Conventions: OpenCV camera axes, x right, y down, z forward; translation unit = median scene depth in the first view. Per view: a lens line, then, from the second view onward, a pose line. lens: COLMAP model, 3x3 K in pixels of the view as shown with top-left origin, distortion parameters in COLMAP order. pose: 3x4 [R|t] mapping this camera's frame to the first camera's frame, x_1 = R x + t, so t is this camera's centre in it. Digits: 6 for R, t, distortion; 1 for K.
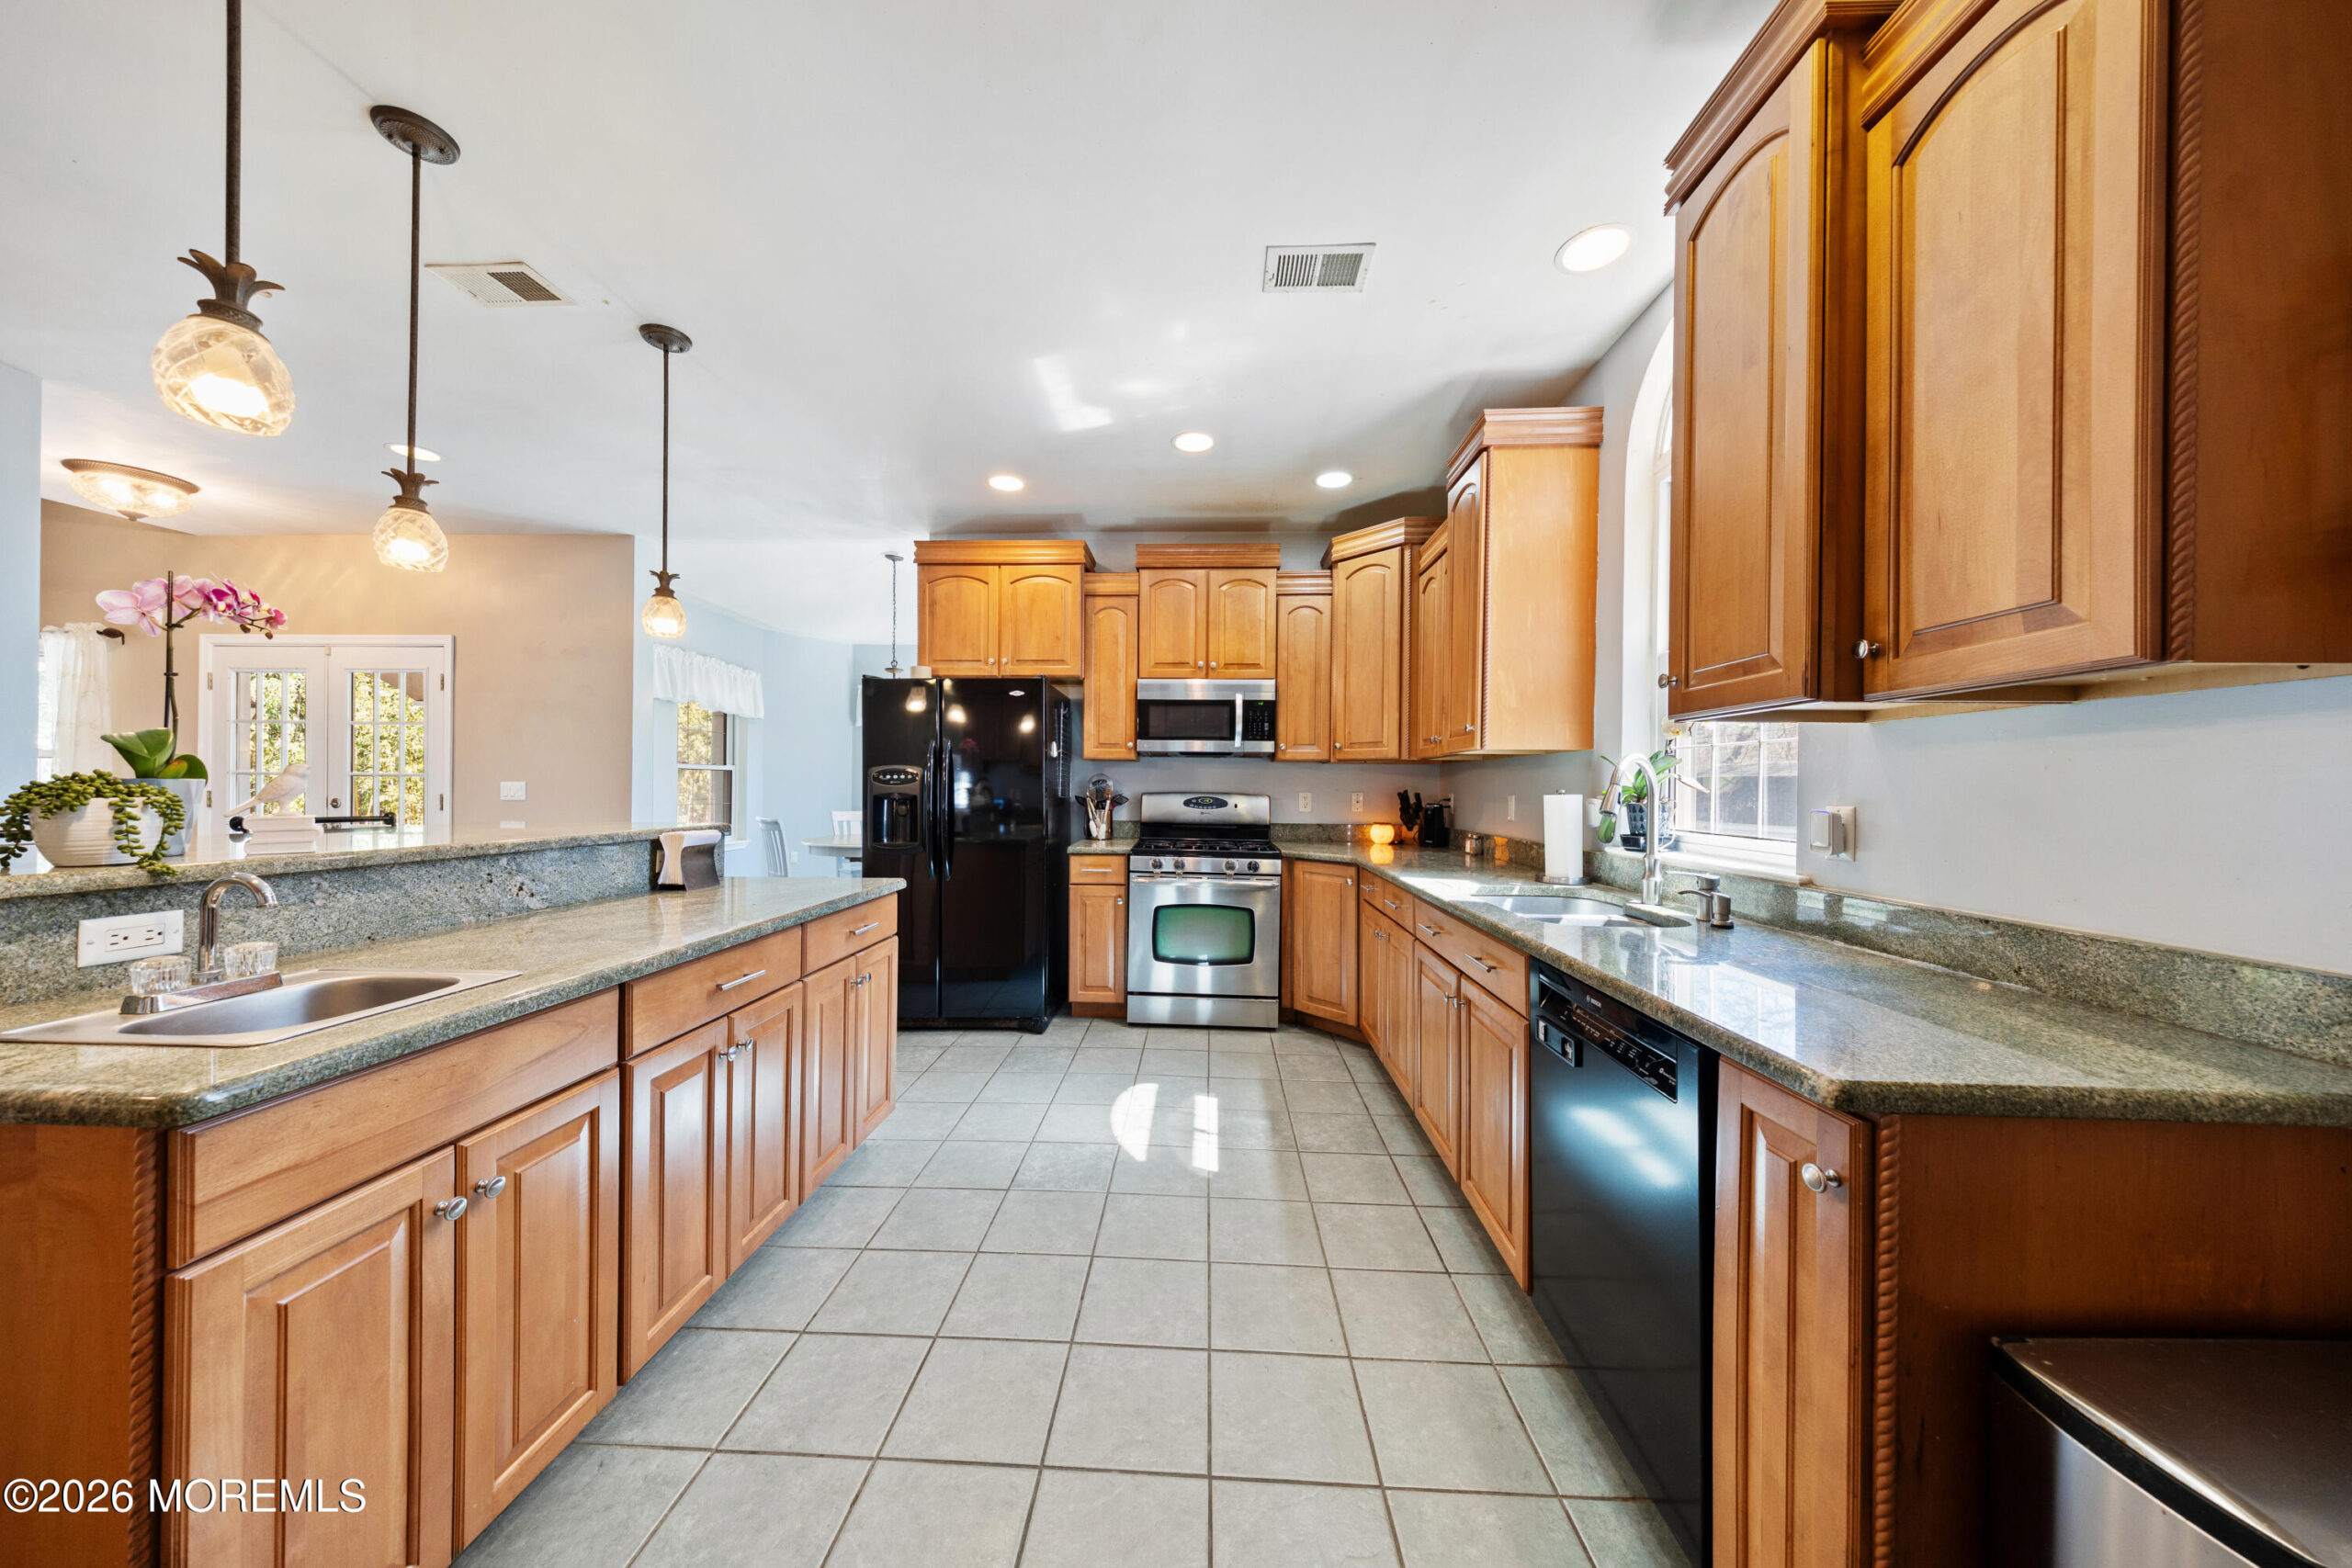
lens RADIAL K [[746.2, 0, 1164.7], [0, 746.2, 785.9], [0, 0, 1]] dist [-0.000405, -0.000053]
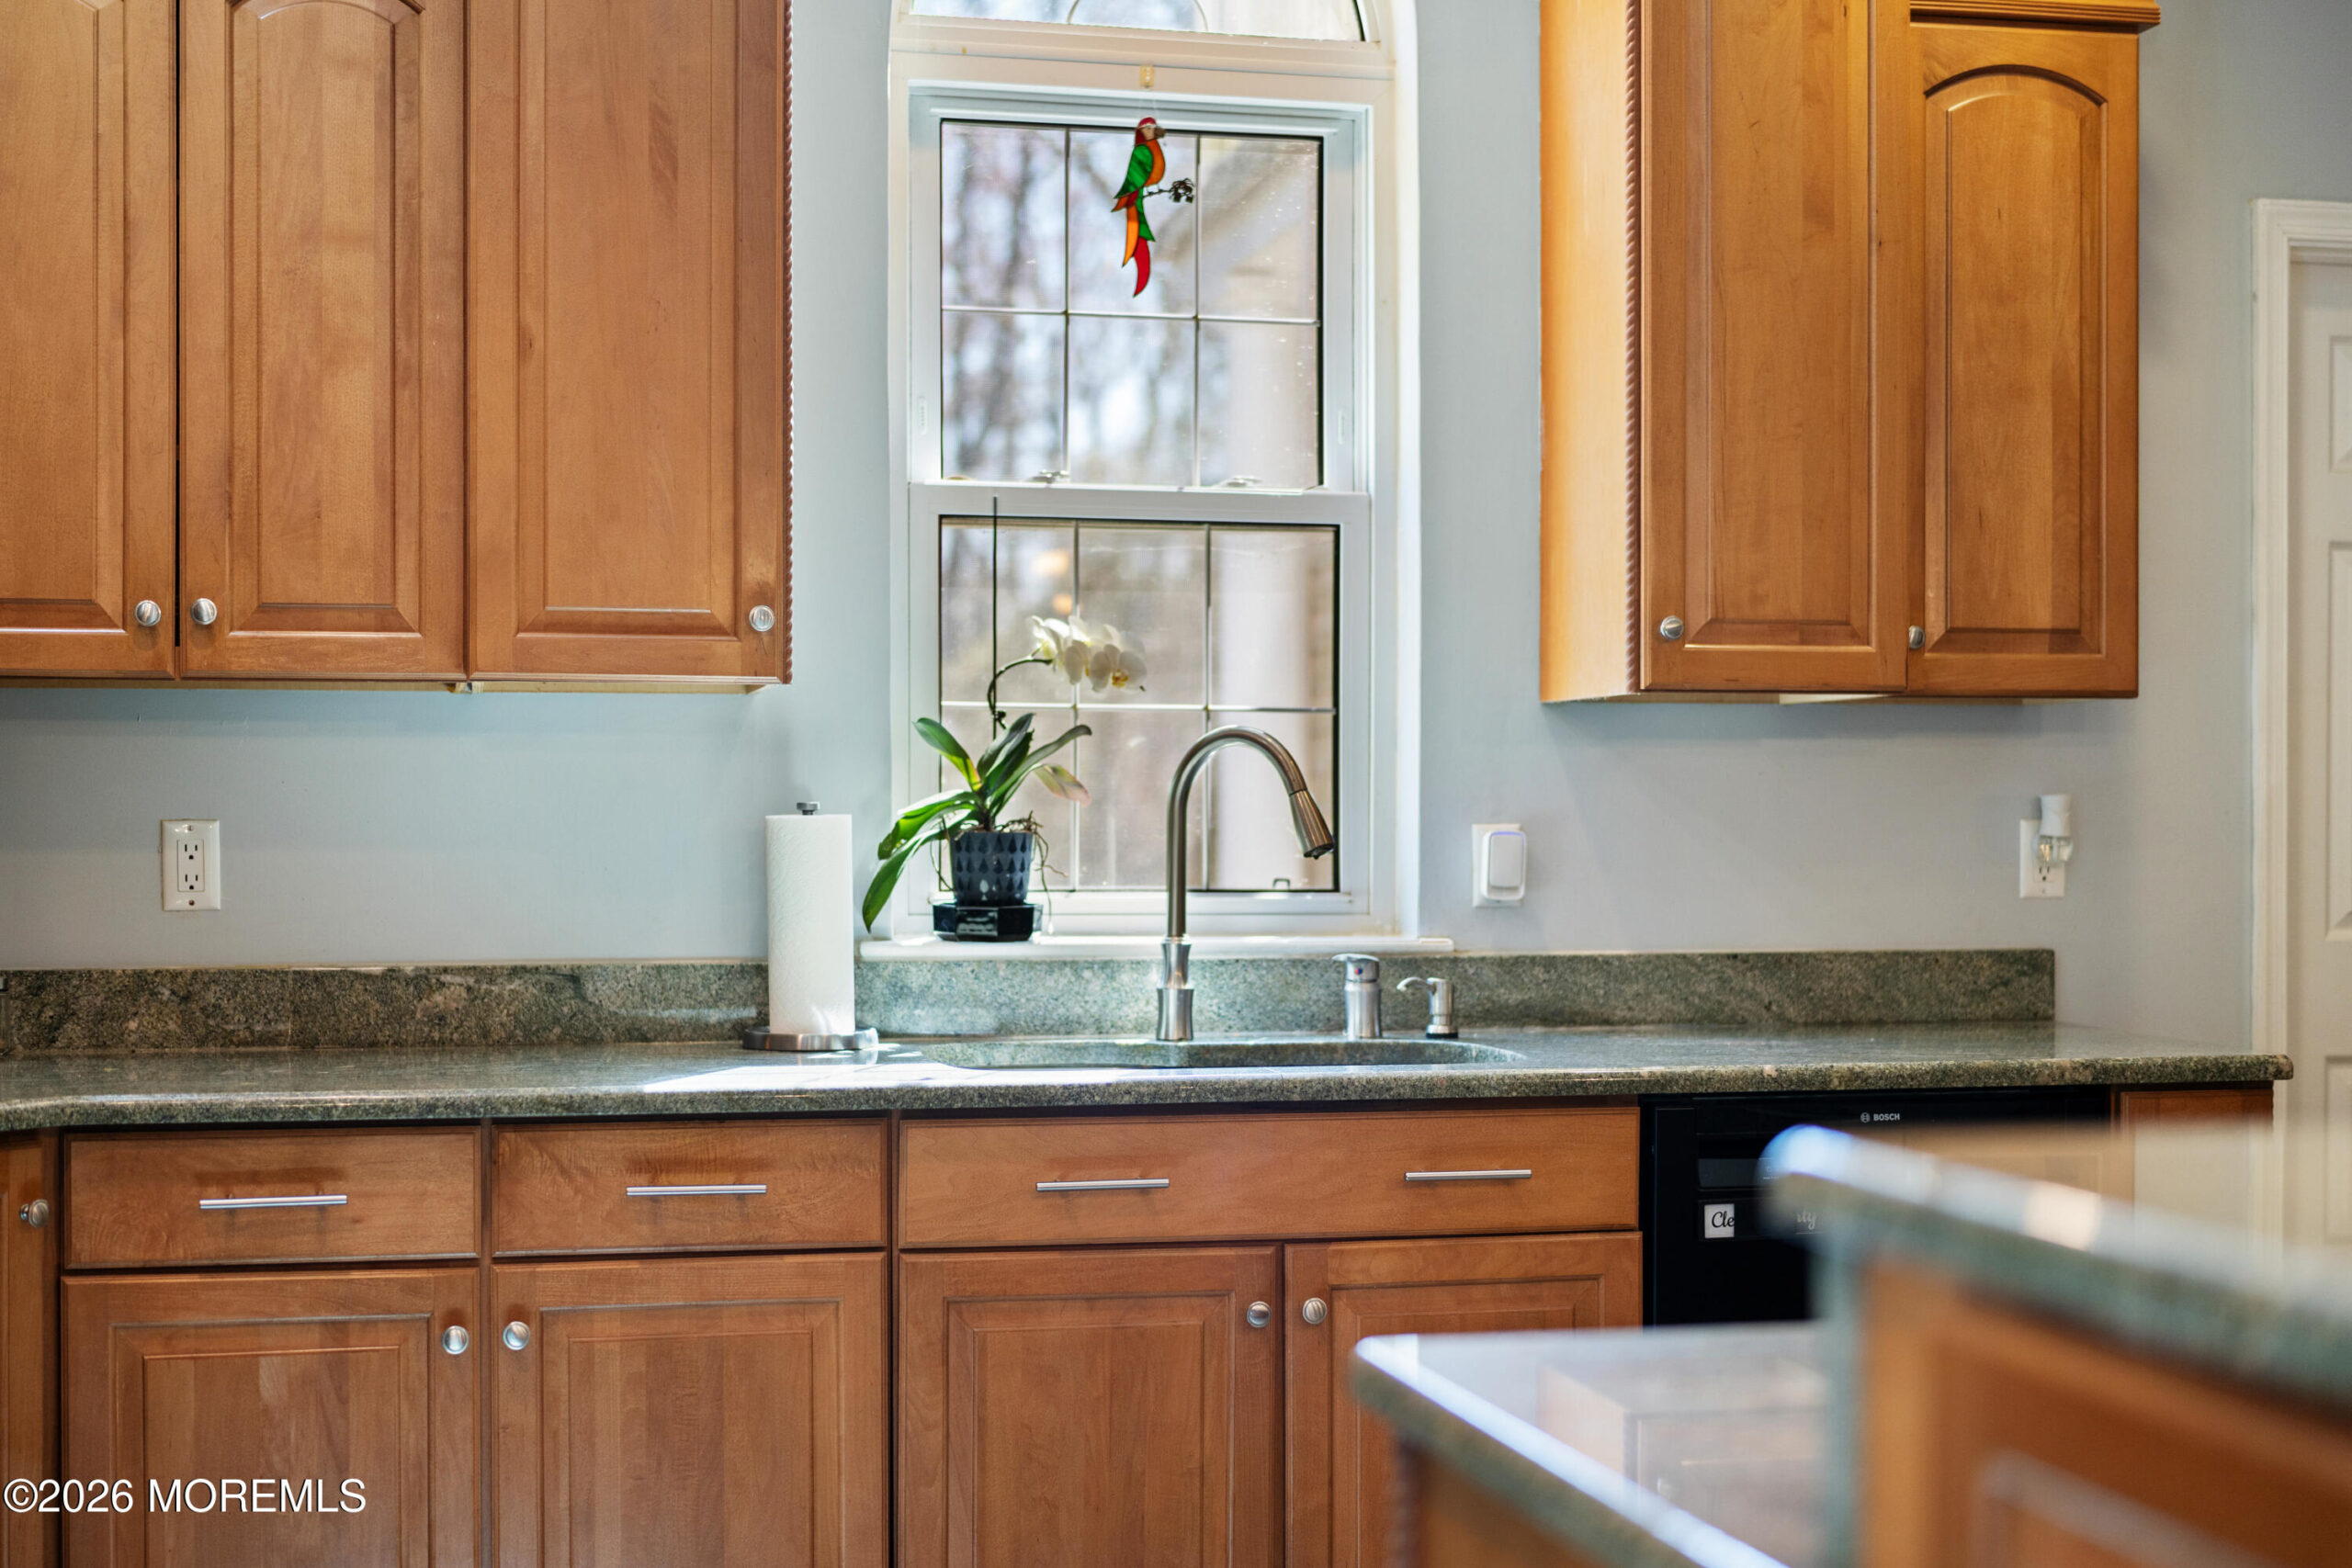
lens RADIAL K [[3284.8, 0, 1164.0], [0, 3284.8, 838.2], [0, 0, 1]] dist [-0.012884, 0.000000]
pose [[-0.276915, -0.013399, 0.960801, -2.370591], [-0.003489, 0.999910, 0.012939, 0.003358], [-0.960888, 0.000231, -0.276937, 2.762939]]
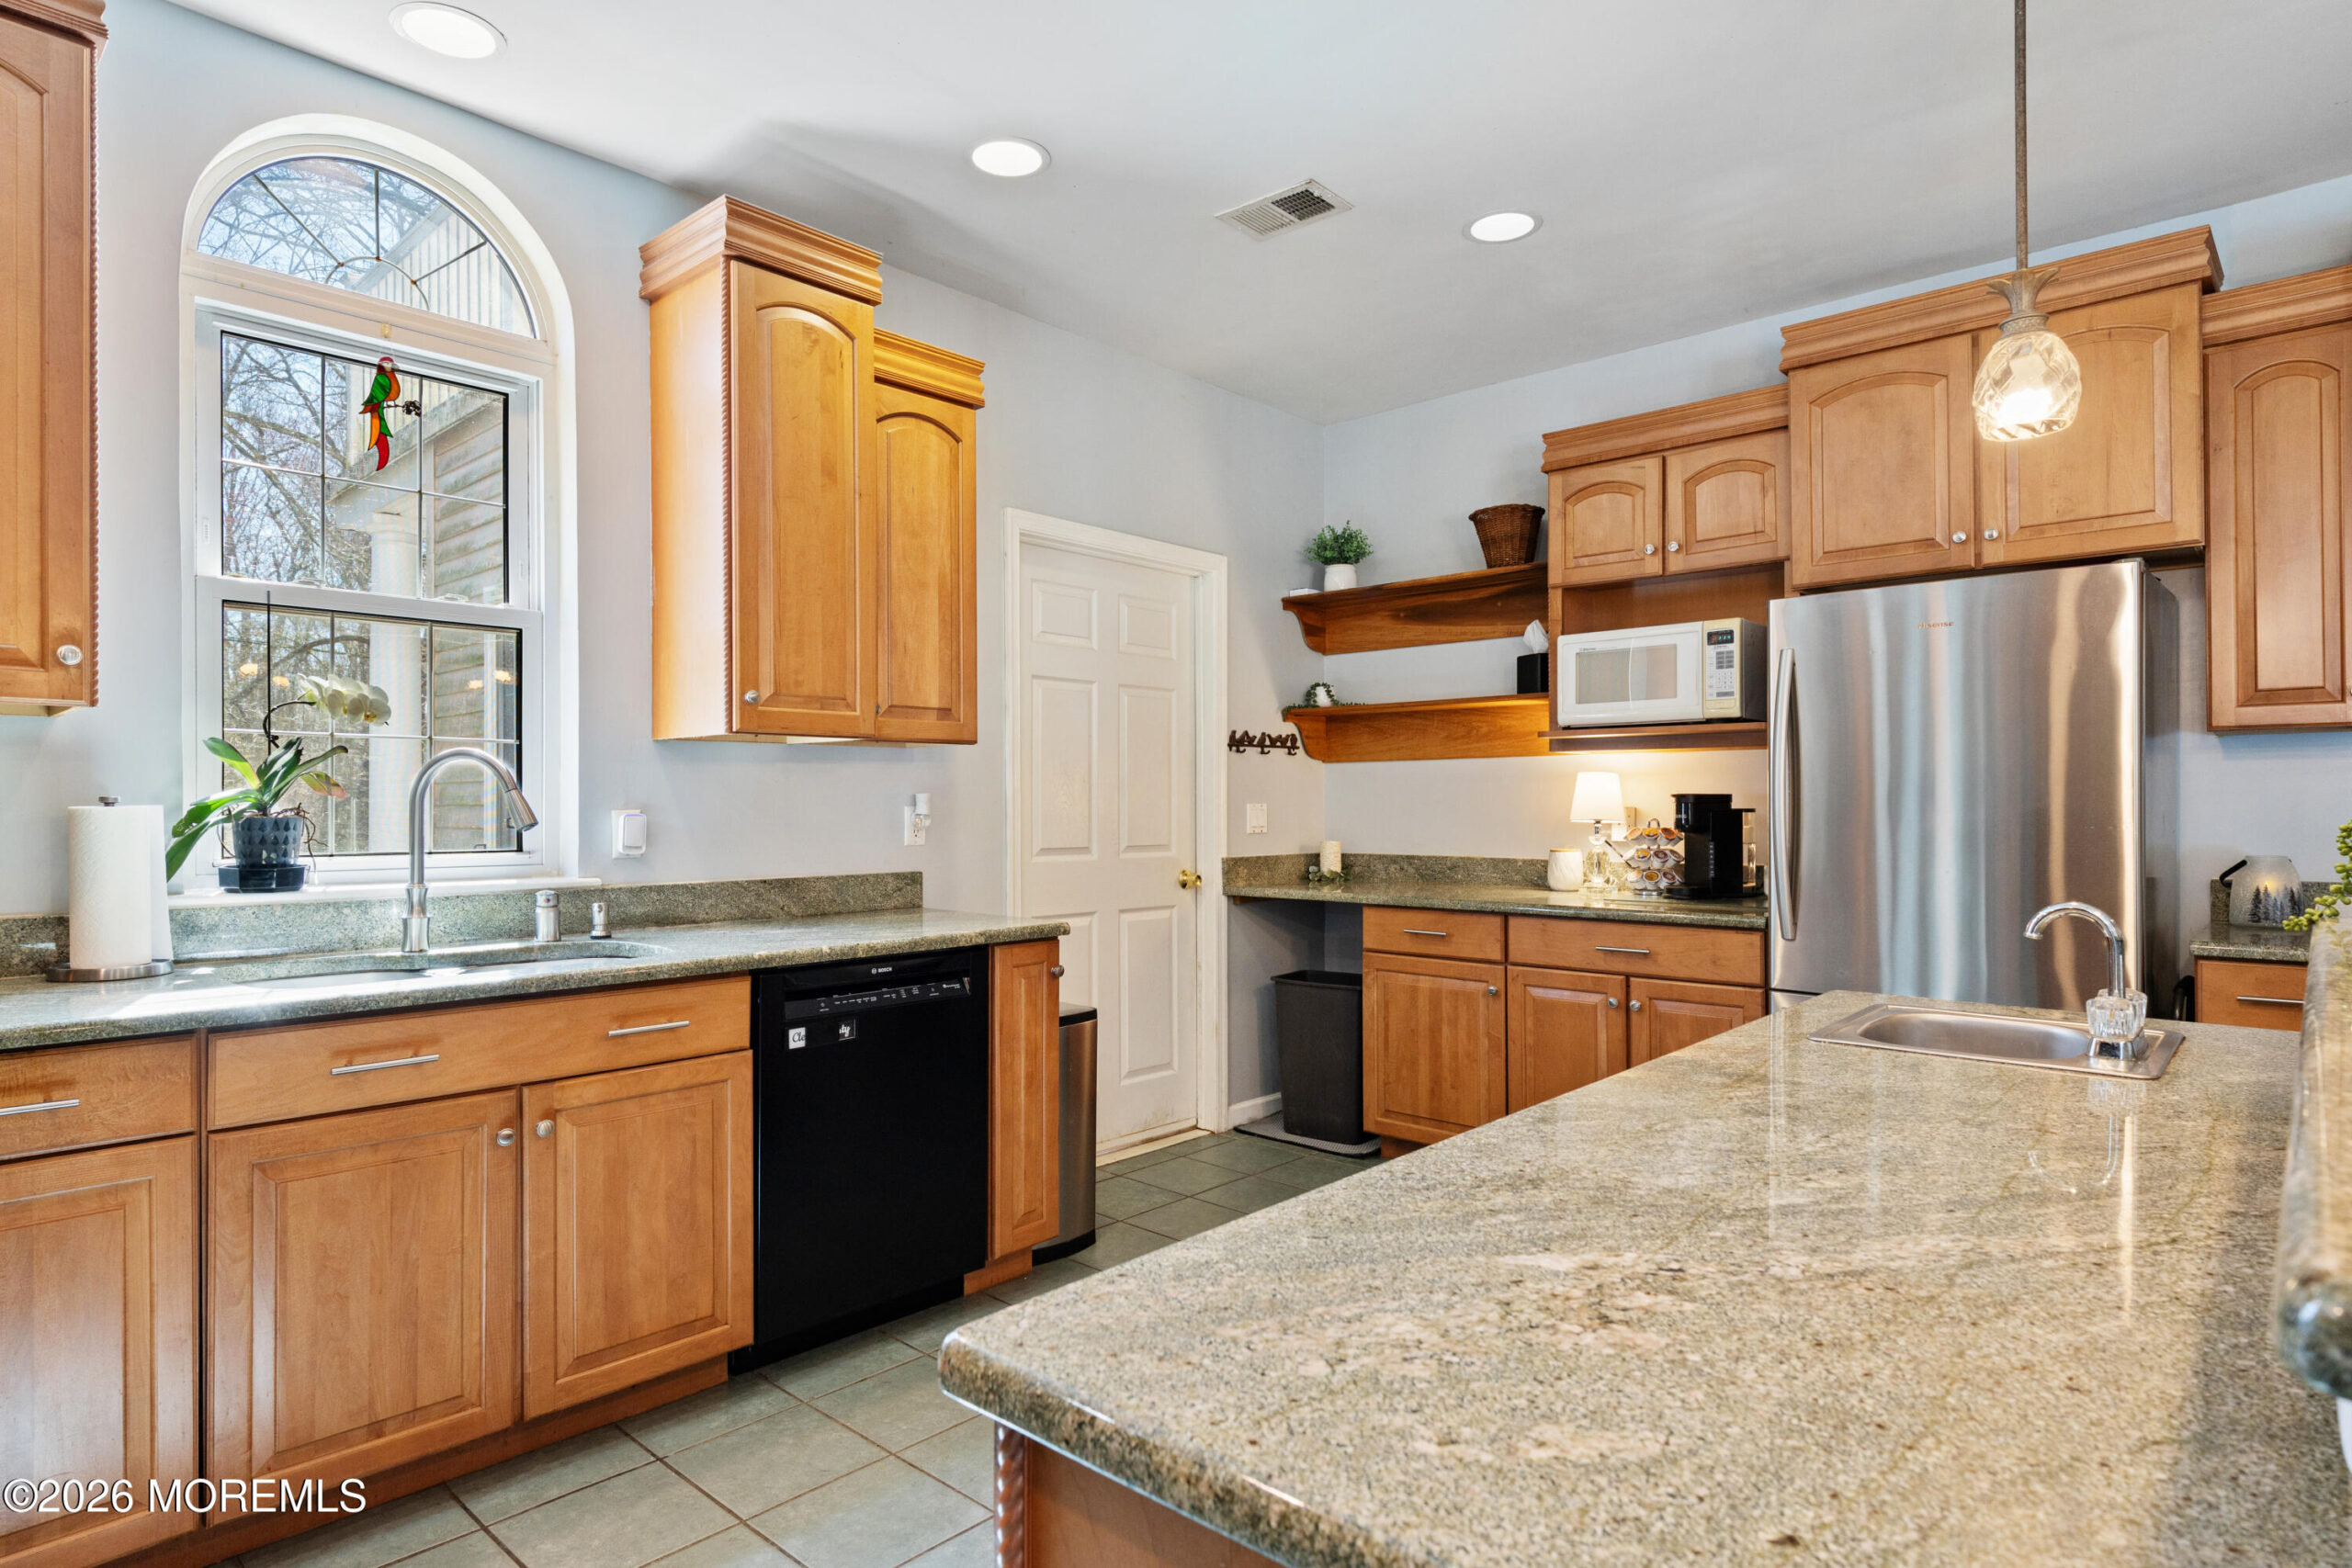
lens RADIAL K [[1286.7, 0, 1180.3], [0, 1286.7, 801.5], [0, 0, 1]] dist [0.007569, -0.006092]
pose [[-0.776507, -0.002802, 0.630102, -1.281826], [-0.002440, 0.999996, 0.001439, 0.012004], [-0.630104, -0.000420, -0.776511, 2.632049]]
